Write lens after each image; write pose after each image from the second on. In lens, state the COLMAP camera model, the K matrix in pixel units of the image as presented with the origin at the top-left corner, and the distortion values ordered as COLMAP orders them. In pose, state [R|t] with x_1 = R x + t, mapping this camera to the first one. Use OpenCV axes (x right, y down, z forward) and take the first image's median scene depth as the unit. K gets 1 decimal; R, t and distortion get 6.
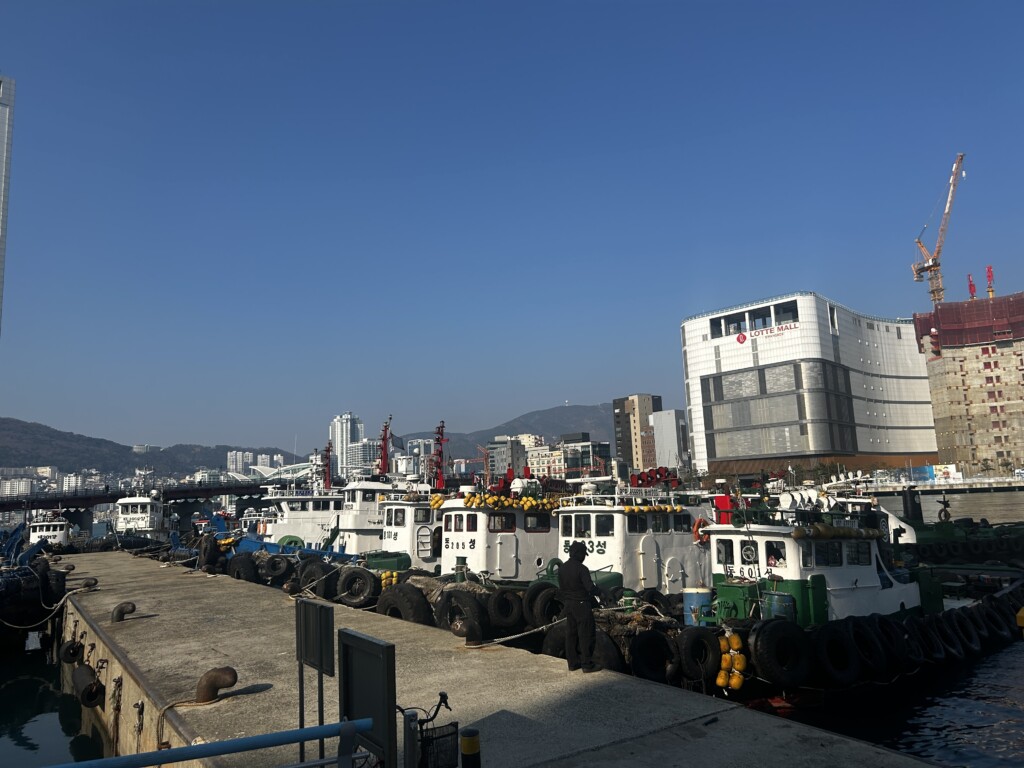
lens RADIAL K [[771.0, 0, 515.2], [0, 771.0, 377.3], [0, 0, 1]] dist [0.029048, -0.026528]
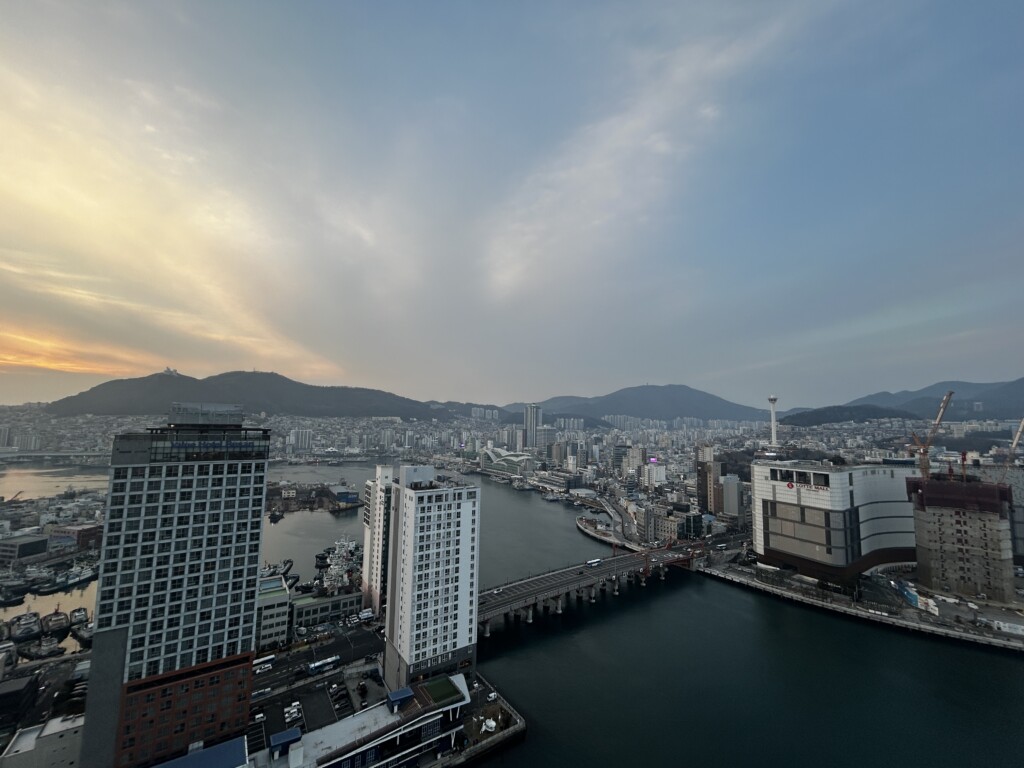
lens RADIAL K [[410.2, 0, 507.2], [0, 410.2, 384.6], [0, 0, 1]] dist [0.000779, -0.000434]
pose [[0.967662, 0.035185, -0.249784, -0.114512], [-0.016027, 0.996799, 0.078321, -0.350602], [0.251741, -0.071785, 0.965129, -0.069063]]
